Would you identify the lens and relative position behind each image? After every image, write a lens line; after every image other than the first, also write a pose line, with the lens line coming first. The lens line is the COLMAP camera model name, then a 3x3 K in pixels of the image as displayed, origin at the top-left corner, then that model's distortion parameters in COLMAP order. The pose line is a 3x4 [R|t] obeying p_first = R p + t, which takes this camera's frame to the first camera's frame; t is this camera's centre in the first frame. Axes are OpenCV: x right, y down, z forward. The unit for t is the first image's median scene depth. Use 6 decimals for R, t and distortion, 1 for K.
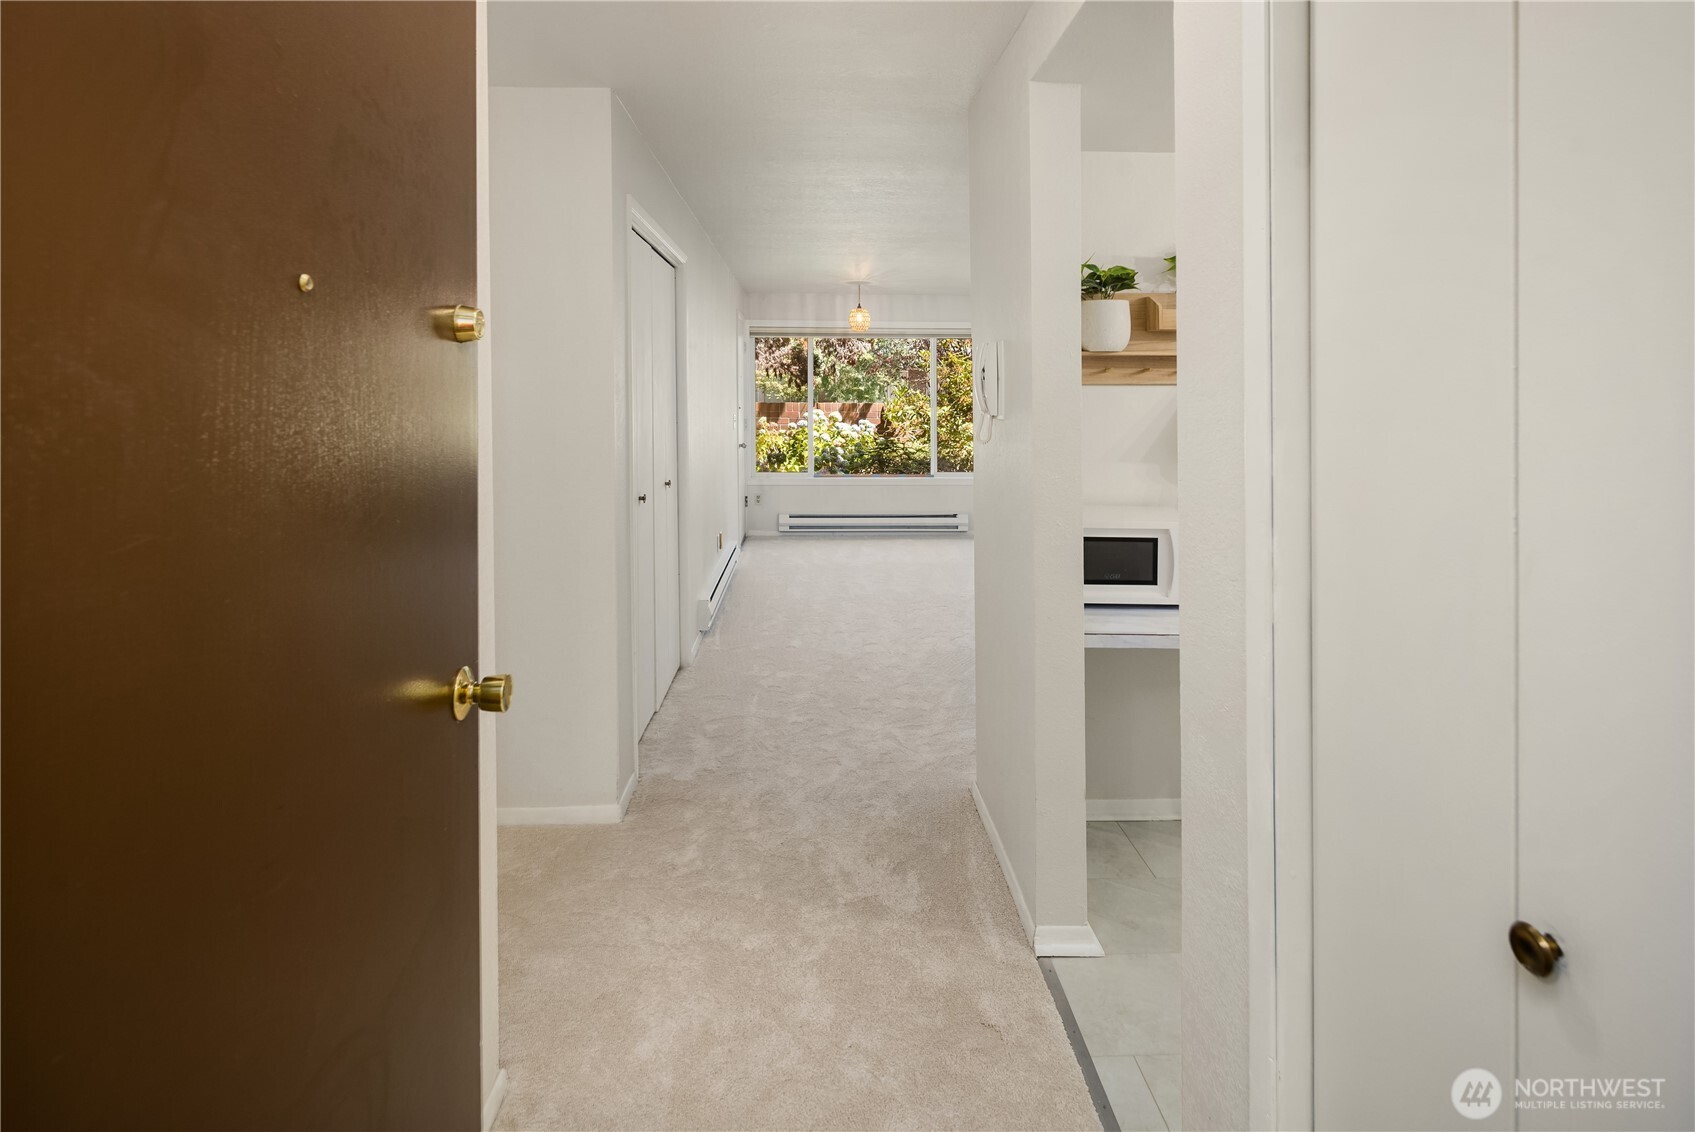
lens RADIAL K [[820.4, 0, 838.5], [0, 820.4, 472.1], [0, 0, 1]] dist [0.001658, -0.000915]
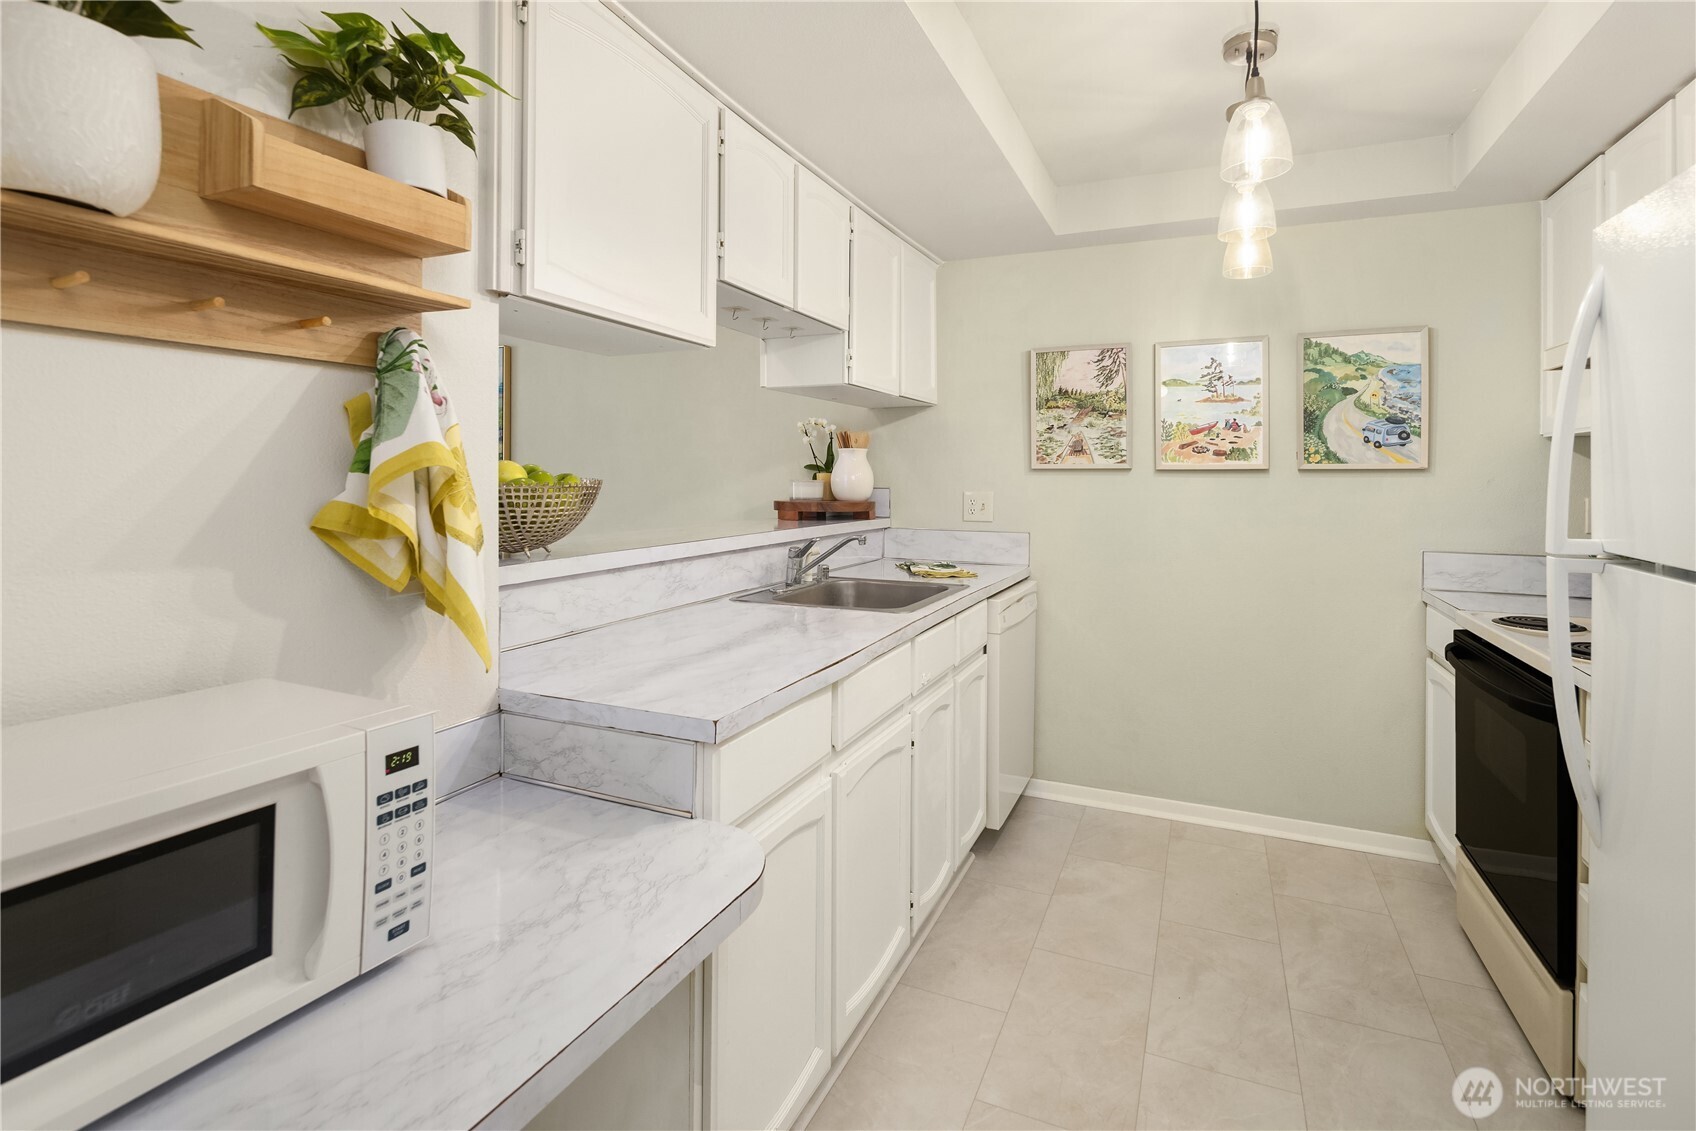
lens RADIAL K [[820.9, 0, 839.0], [0, 820.9, 471.6], [0, 0, 1]] dist [0.001658, -0.000915]
pose [[0.450742, 0.004066, 0.892645, 0.060648], [0.082882, 0.995479, -0.046385, -0.002874], [-0.888798, 0.094892, 0.448368, 0.190766]]
